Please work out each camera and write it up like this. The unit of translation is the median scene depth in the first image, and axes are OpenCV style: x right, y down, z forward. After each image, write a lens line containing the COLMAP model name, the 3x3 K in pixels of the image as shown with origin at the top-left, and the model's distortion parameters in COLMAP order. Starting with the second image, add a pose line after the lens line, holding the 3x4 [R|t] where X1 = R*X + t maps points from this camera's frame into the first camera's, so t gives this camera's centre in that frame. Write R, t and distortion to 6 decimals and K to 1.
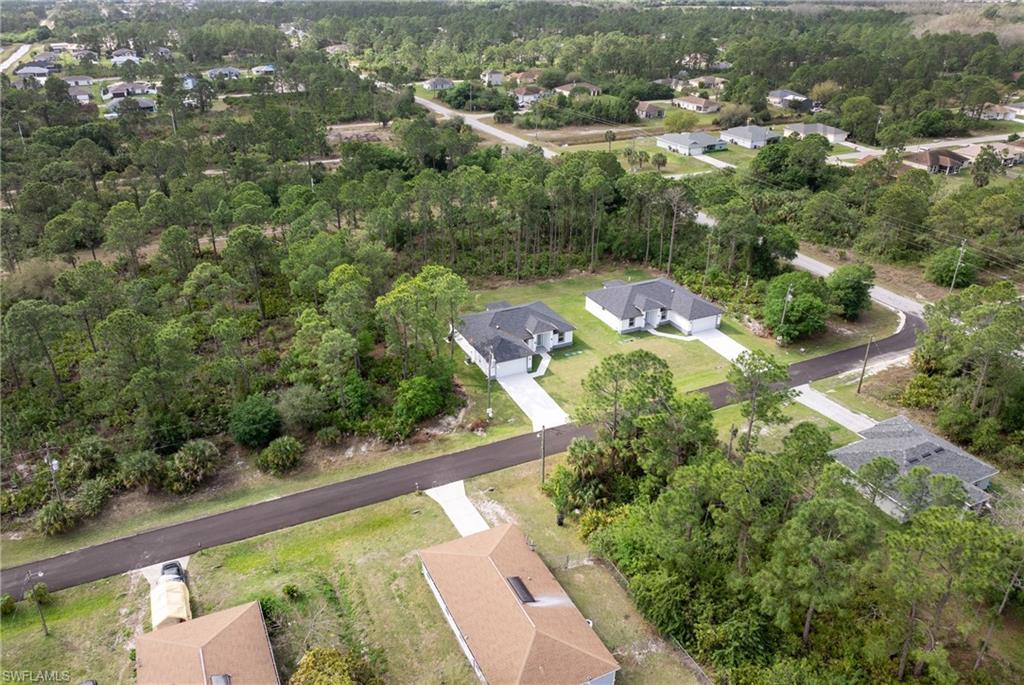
lens RADIAL K [[747.8, 0, 518.5], [0, 747.8, 344.8], [0, 0, 1]] dist [-0.035911, -0.000536]
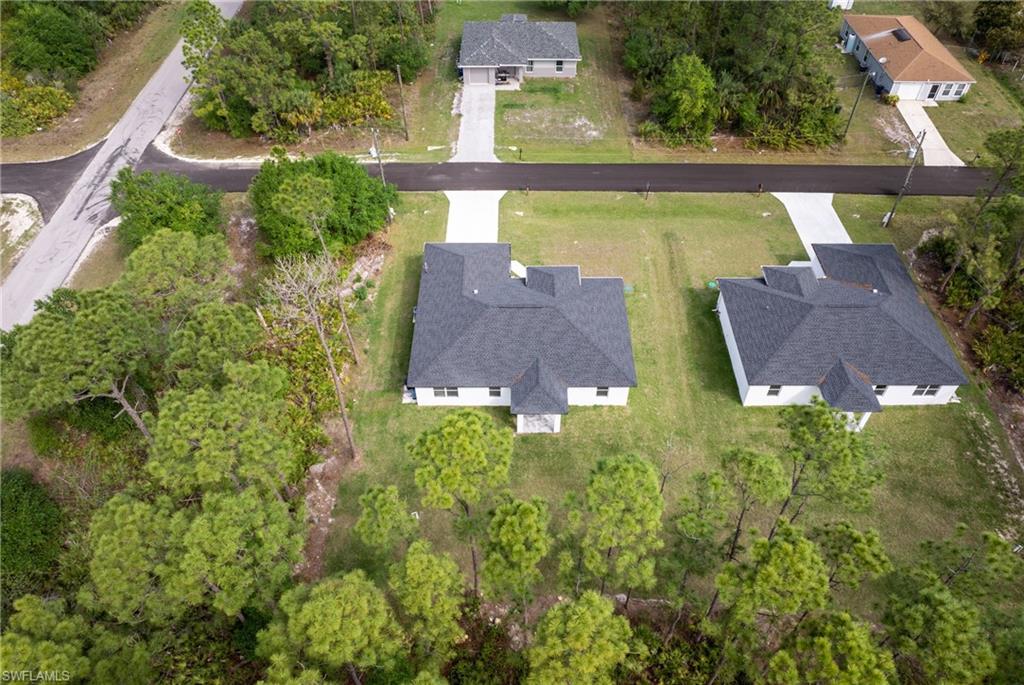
lens RADIAL K [[747.8, 0, 518.5], [0, 747.8, 344.8], [0, 0, 1]] dist [-0.035911, -0.000536]
pose [[-0.899621, -0.315976, 0.301399, 0.026863], [0.190745, 0.336536, 0.922150, -0.519350], [-0.392809, 0.887076, -0.242484, 1.184985]]
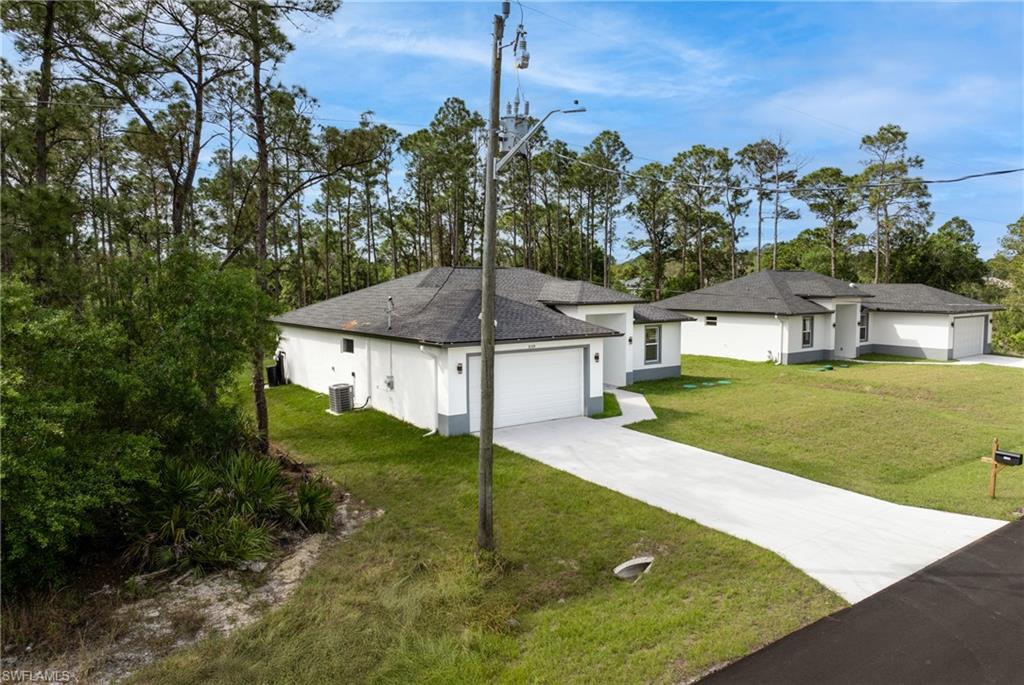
lens RADIAL K [[740.4, 0, 522.6], [0, 740.4, 339.8], [0, 0, 1]] dist [-0.041761, 0.007747]
pose [[0.984447, -0.022151, 0.174277, -0.046347], [0.085929, 0.925967, -0.367697, 0.091709], [-0.153230, 0.376954, 0.913469, 0.699816]]
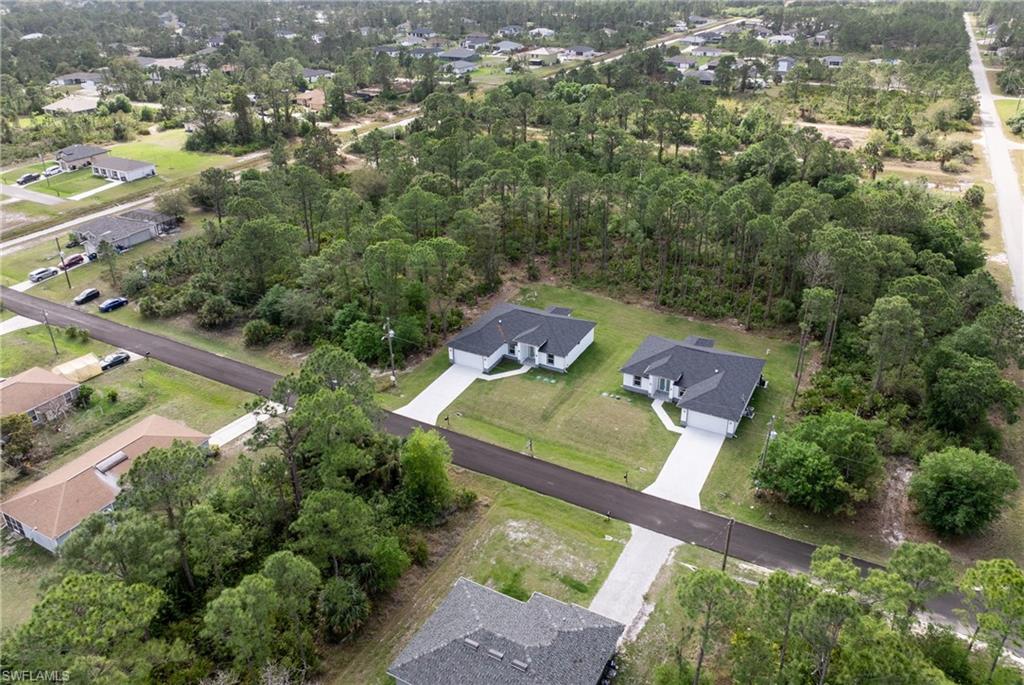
lens RADIAL K [[740.4, 0, 522.6], [0, 740.4, 339.8], [0, 0, 1]] dist [-0.041761, 0.007747]
pose [[0.590544, 0.367552, -0.718445, 0.652592], [-0.355831, 0.917640, 0.176975, -0.173022], [0.724322, 0.151134, 0.672693, 0.346224]]
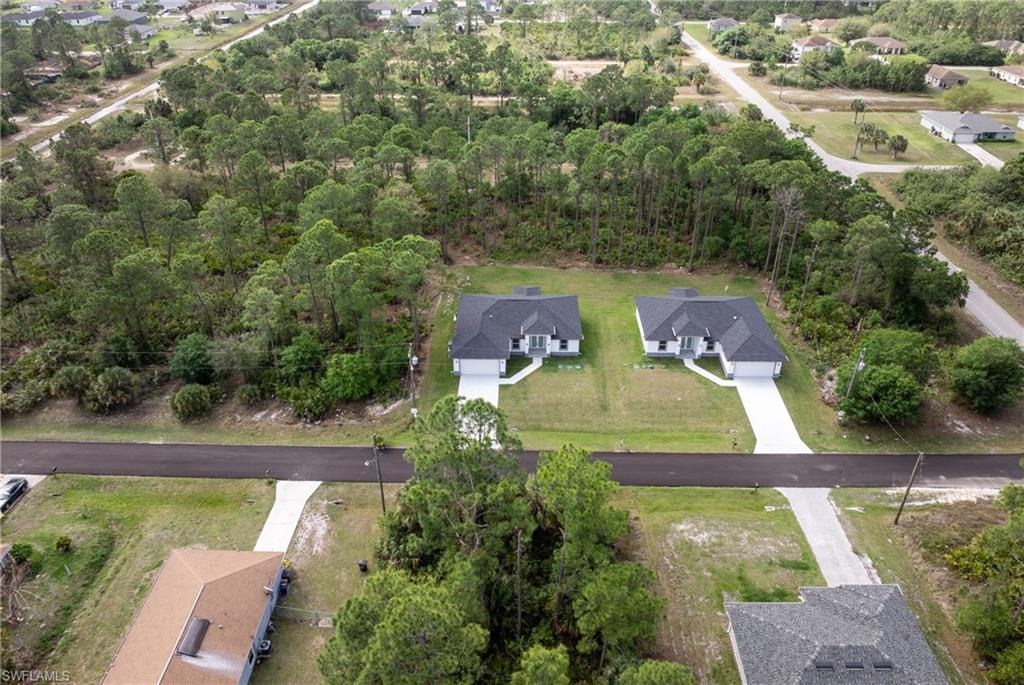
lens RADIAL K [[740.4, 0, 522.6], [0, 740.4, 339.8], [0, 0, 1]] dist [-0.041761, 0.007747]
pose [[0.895329, 0.230351, -0.381215, 0.320739], [-0.199172, 0.972600, 0.119919, -0.102456], [0.398393, -0.031440, 0.916676, 0.203041]]
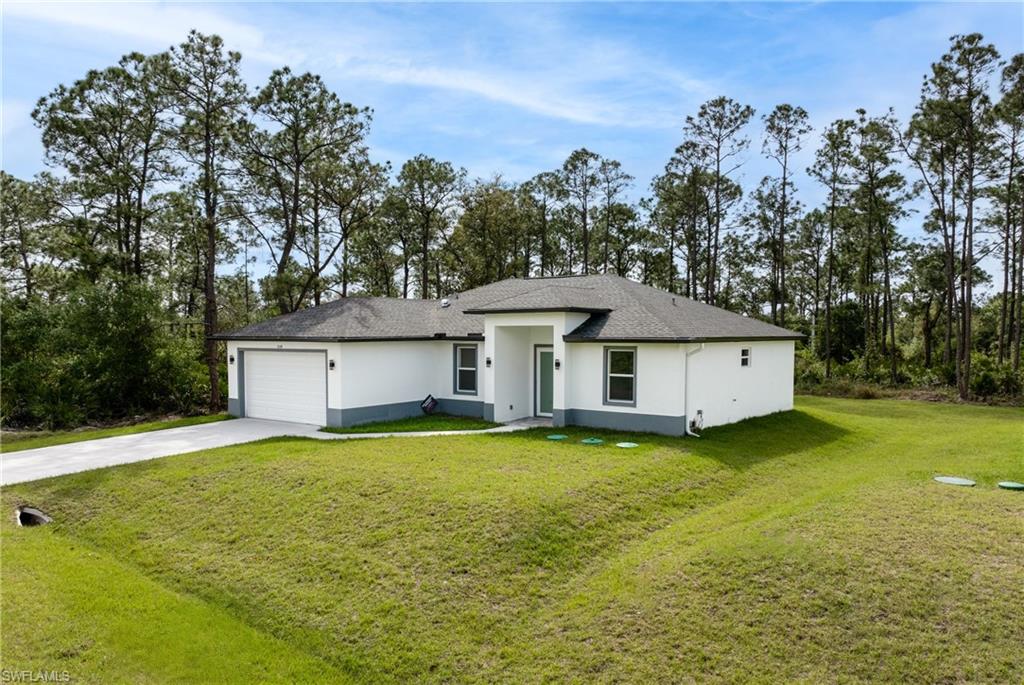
lens RADIAL K [[764.9, 0, 475.1], [0, 764.9, 343.4], [0, 0, 1]] dist [-0.029498, 0.001683]
pose [[0.427276, 0.003196, -0.904116, 0.217960], [-0.407401, 0.893399, -0.189375, 0.035891], [0.807131, 0.449253, 0.383030, 0.849064]]
